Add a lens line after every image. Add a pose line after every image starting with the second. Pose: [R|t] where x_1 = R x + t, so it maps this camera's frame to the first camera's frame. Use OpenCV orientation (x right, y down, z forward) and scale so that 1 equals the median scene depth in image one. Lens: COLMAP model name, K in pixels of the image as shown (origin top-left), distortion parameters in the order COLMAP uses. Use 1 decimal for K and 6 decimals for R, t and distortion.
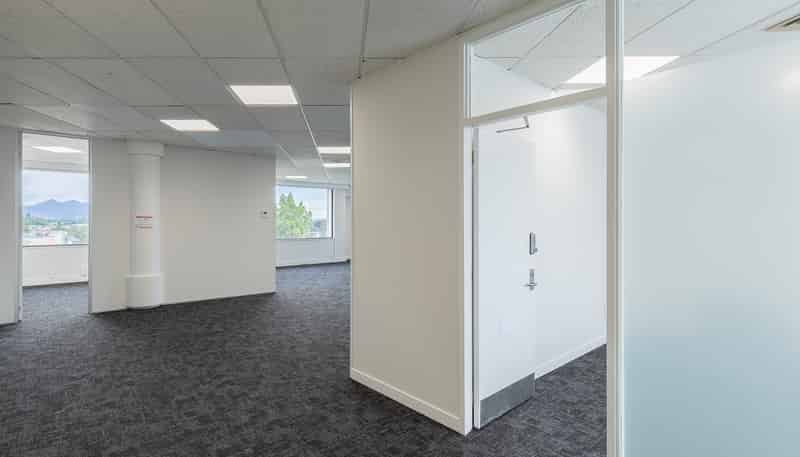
lens RADIAL K [[512.3, 0, 400.1], [0, 512.3, 219.5], [0, 0, 1]] dist [0.006324, 0.004085]
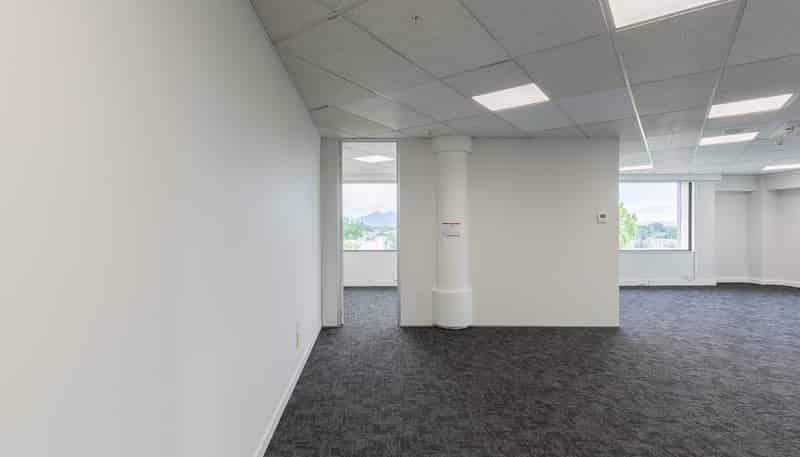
lens RADIAL K [[380.8, 0, 399.7], [0, 380.8, 228.7], [0, 0, 1]] dist [0.000081, -0.000028]
pose [[0.849324, -0.002346, -0.527866, -0.232345], [0.006461, 0.999961, 0.005952, -0.000312], [0.527832, -0.008466, 0.849307, 0.408435]]
